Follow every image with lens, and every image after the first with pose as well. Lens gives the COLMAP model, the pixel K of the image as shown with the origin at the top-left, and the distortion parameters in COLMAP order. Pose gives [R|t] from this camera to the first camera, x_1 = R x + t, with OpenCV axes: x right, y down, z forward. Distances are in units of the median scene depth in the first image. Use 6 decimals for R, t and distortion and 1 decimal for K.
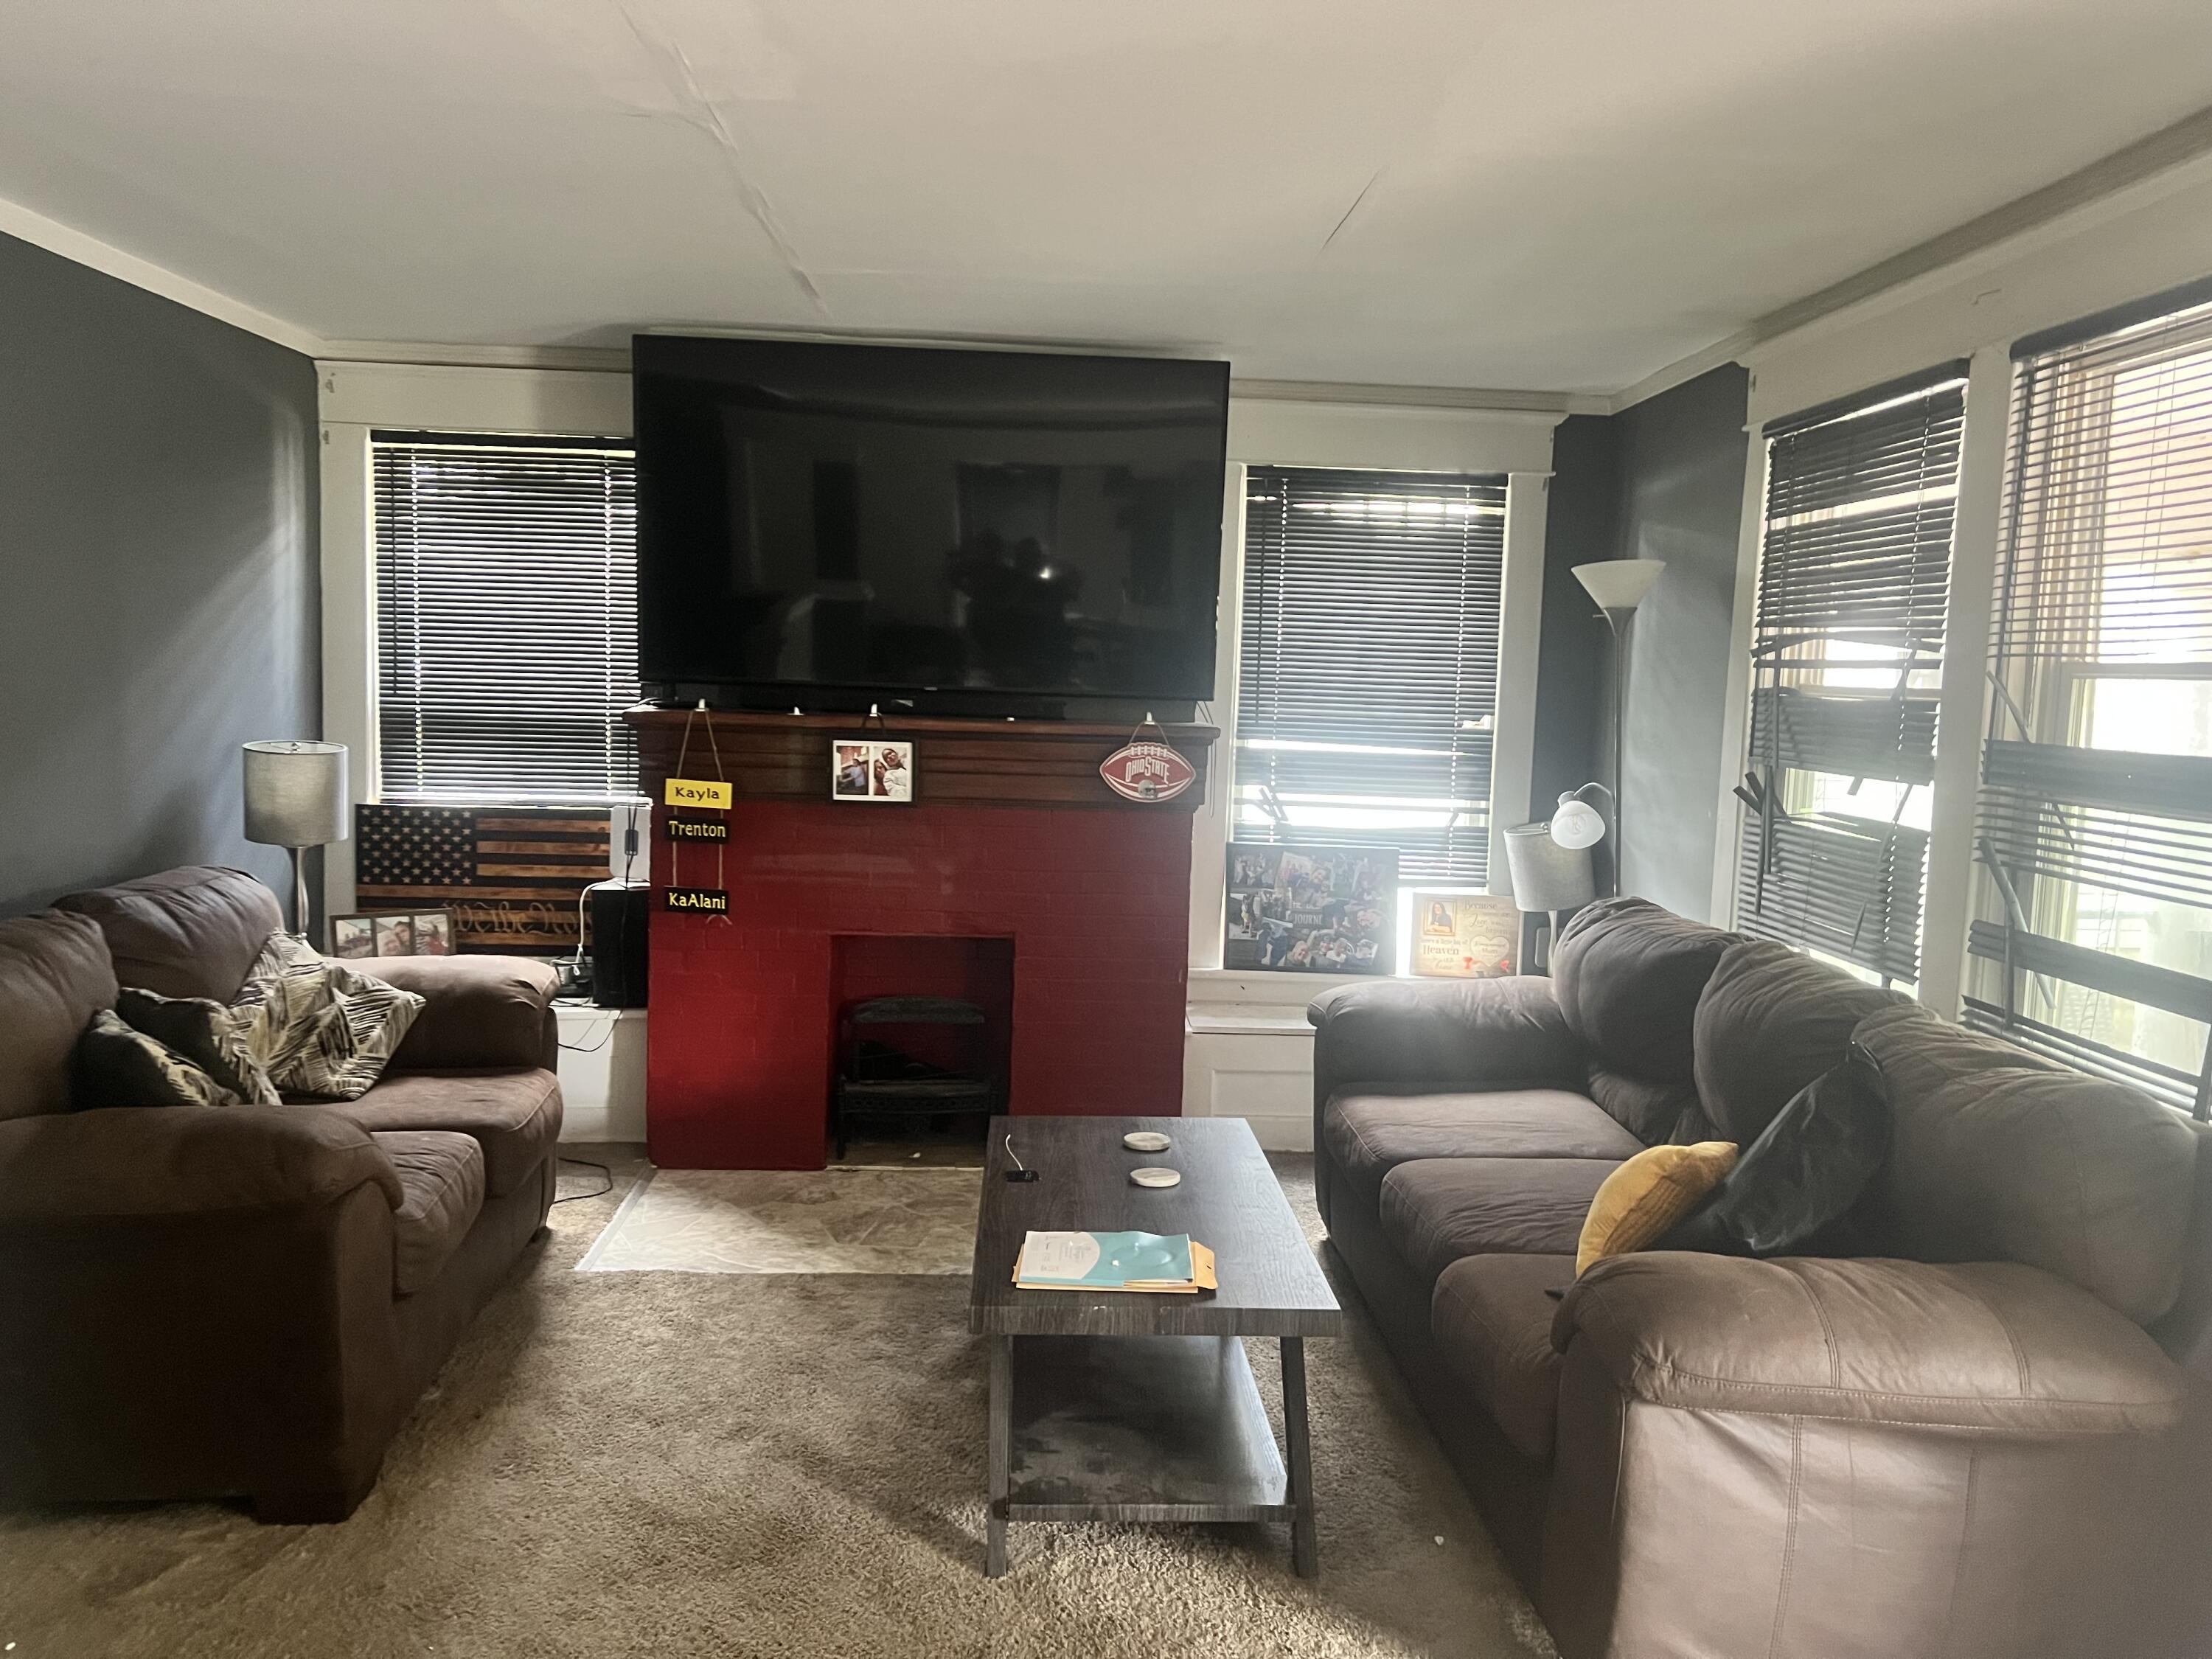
lens RADIAL K [[1676.4, 0, 1110.8], [0, 1676.4, 841.1], [0, 0, 1]] dist [0.042690, -0.018508]
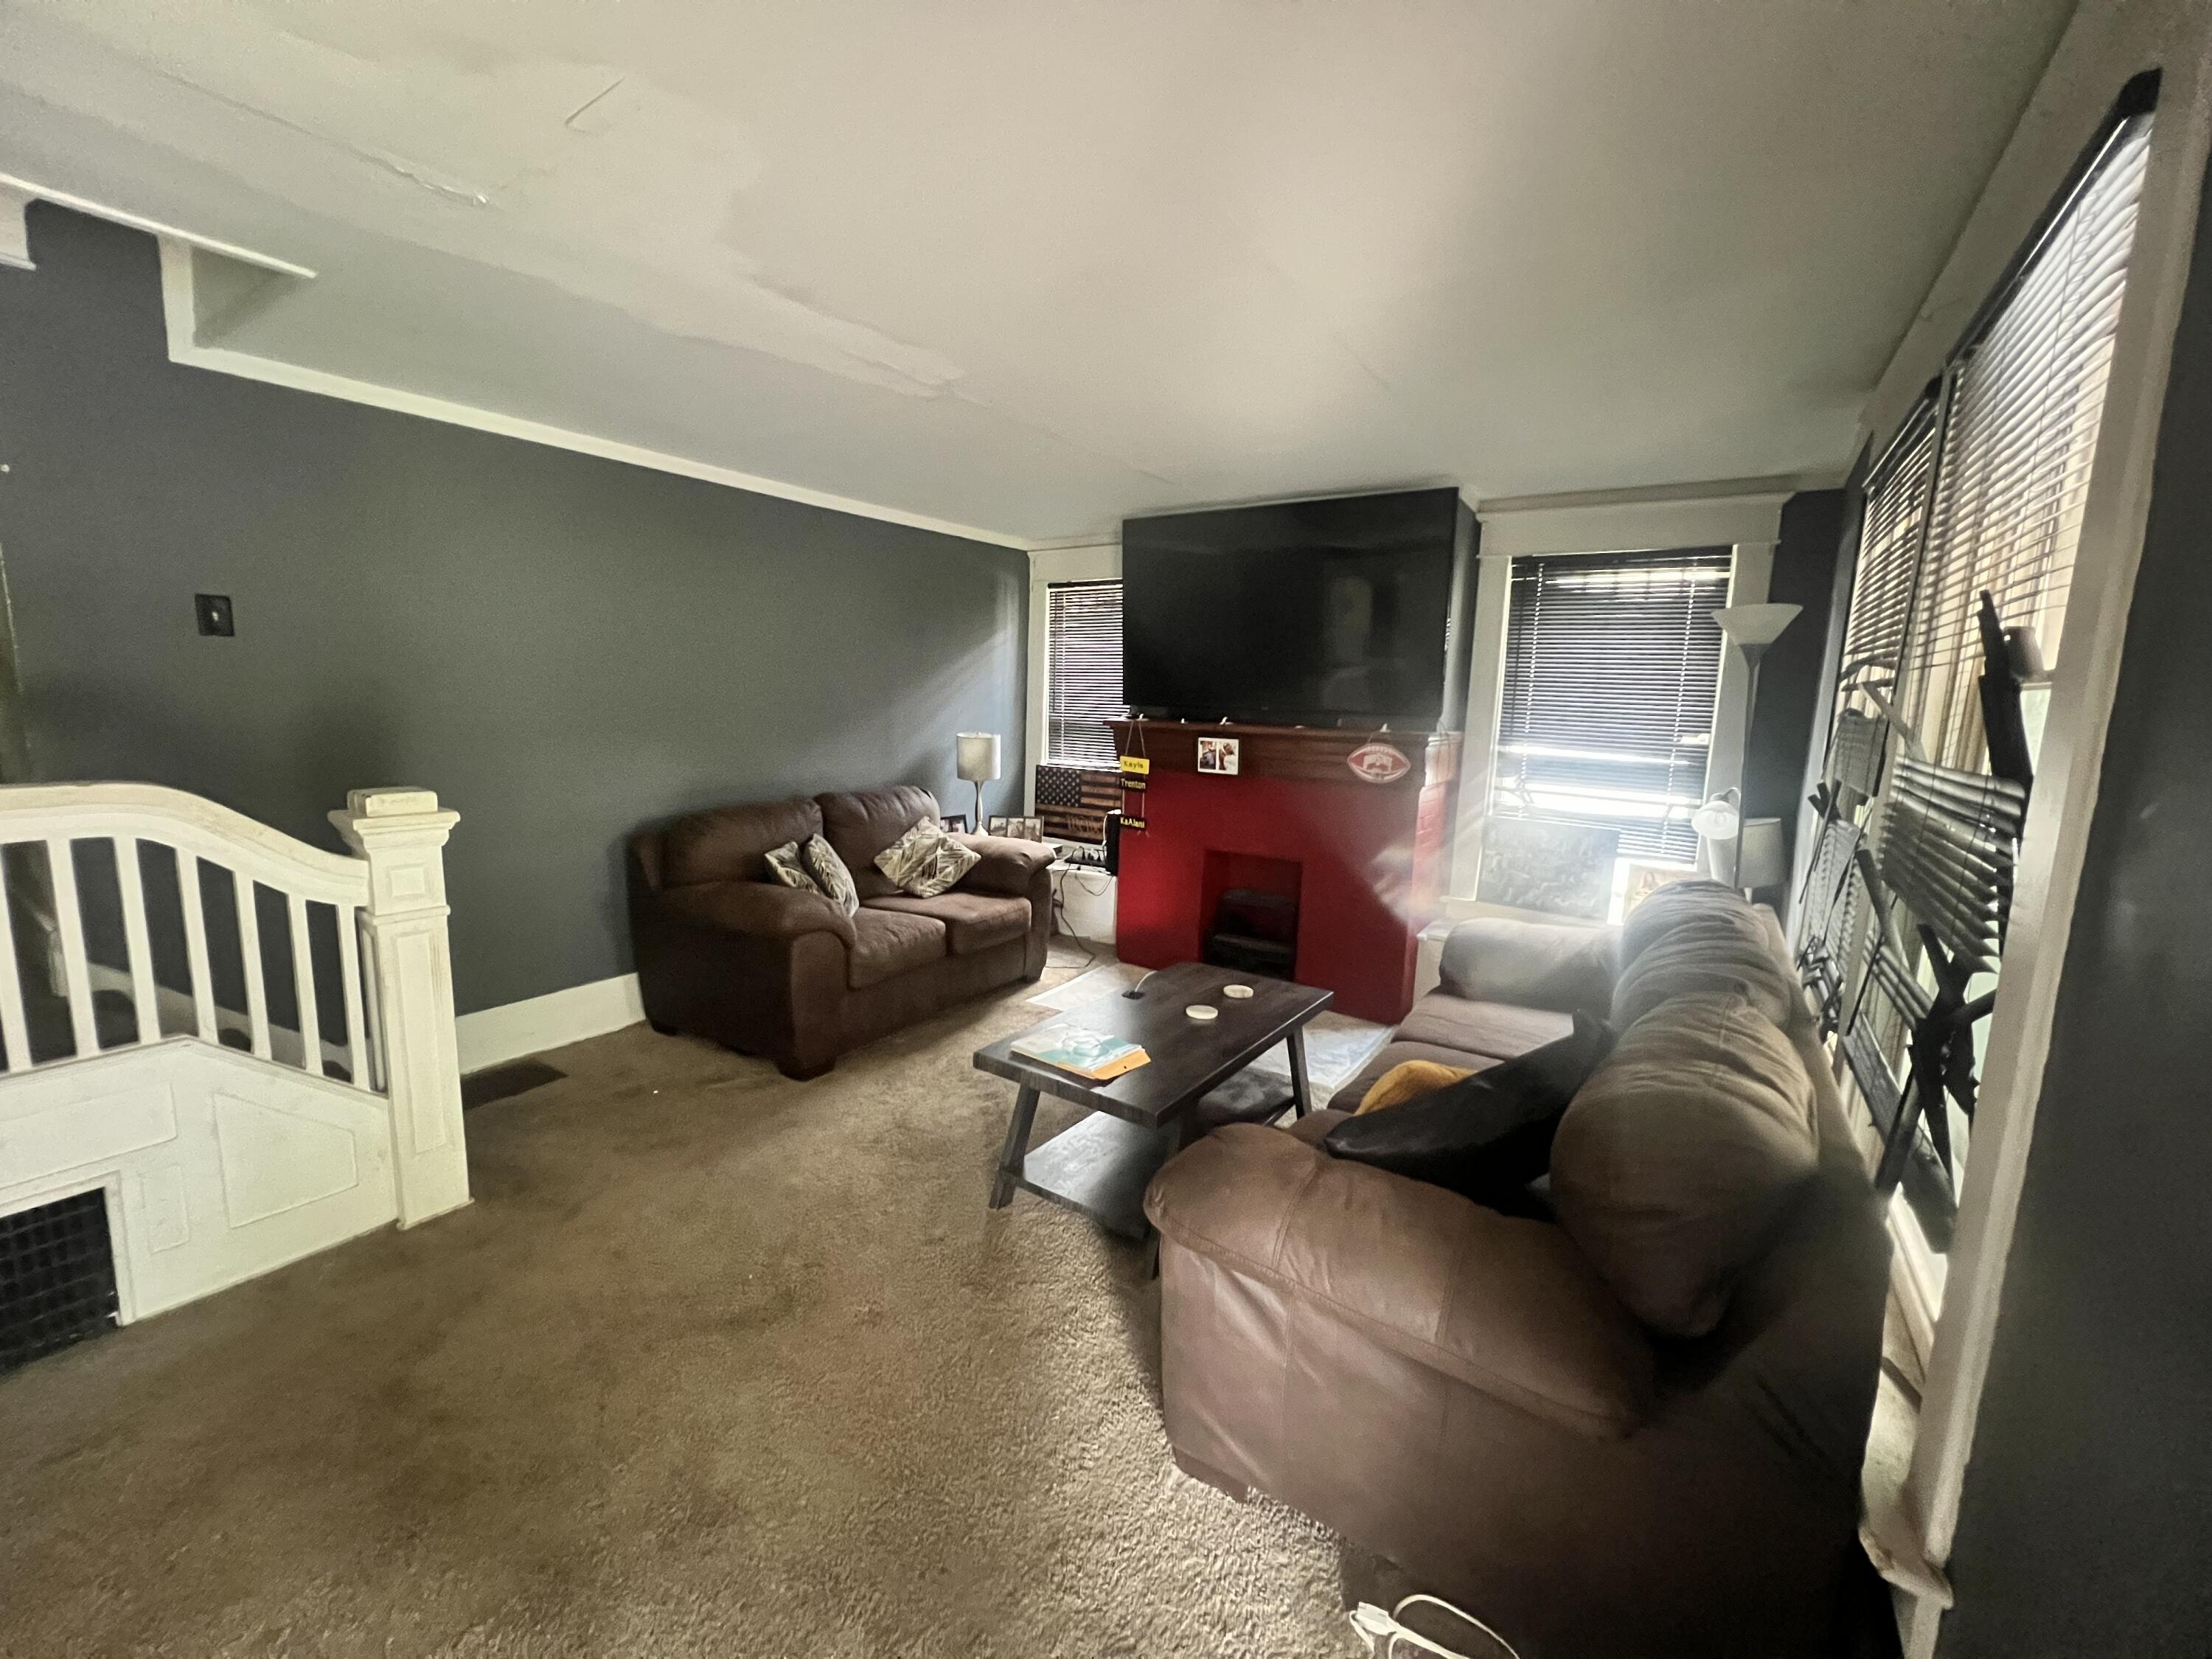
lens RADIAL K [[888.7, 0, 1098.9], [0, 888.7, 820.5], [0, 0, 1]] dist [-0.003166, -0.000045]
pose [[0.791622, 0.079496, -0.605818, 0.315861], [-0.067391, 0.996811, 0.042743, -0.006081], [0.607284, 0.006990, 0.794454, 0.195711]]
